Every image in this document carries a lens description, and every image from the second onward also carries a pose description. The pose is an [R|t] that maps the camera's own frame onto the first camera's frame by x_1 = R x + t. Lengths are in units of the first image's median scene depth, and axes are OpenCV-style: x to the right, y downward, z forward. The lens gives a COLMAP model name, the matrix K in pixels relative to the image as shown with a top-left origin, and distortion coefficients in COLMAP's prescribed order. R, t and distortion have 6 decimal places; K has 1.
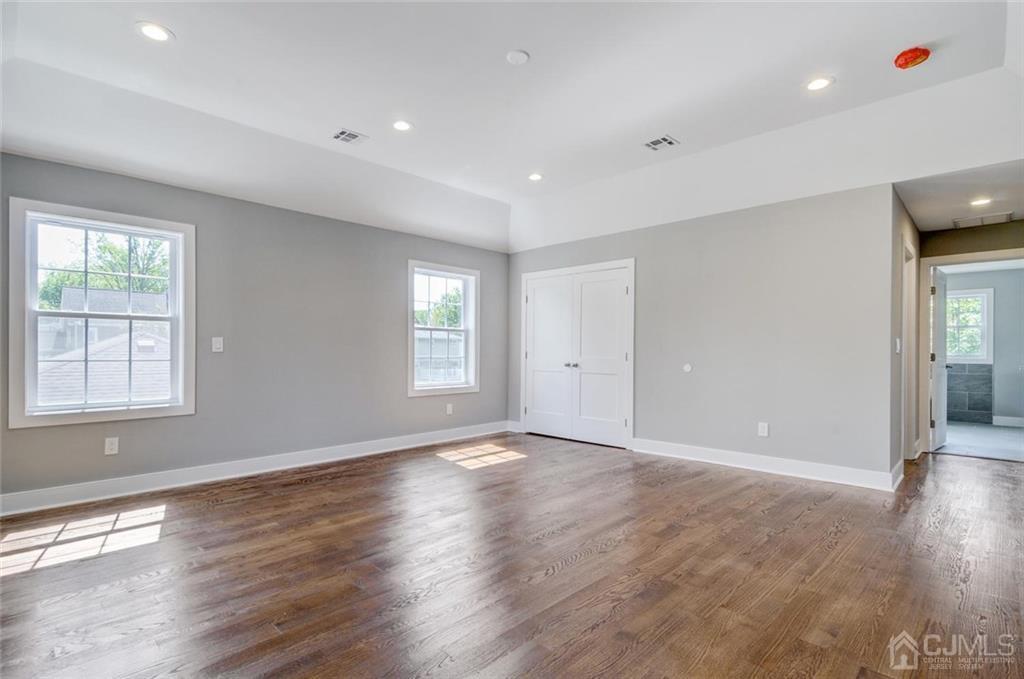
lens RADIAL K [[494.8, 0, 512.0], [0, 494.8, 339.5], [0, 0, 1]] dist [0.002562, 0.000400]
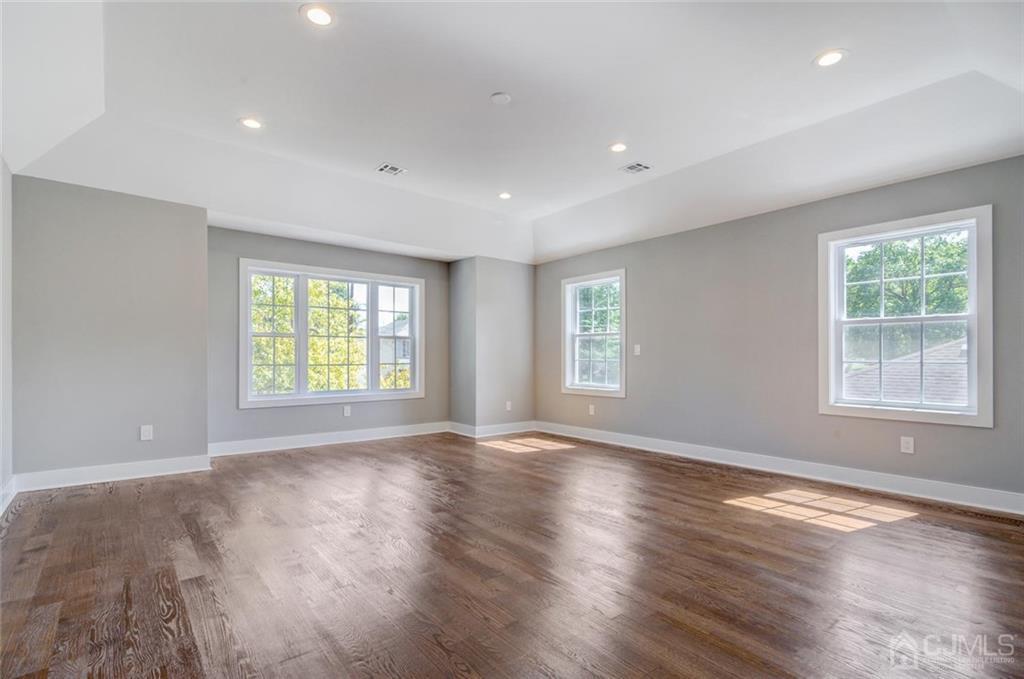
lens RADIAL K [[484.7, 0, 510.6], [0, 484.7, 350.6], [0, 0, 1]] dist [0.001572, 0.000339]
pose [[-0.113232, -0.006956, -0.993544, 0.367978], [0.026182, 0.999607, -0.009982, 0.007226], [0.993224, -0.027143, -0.113005, 0.372773]]
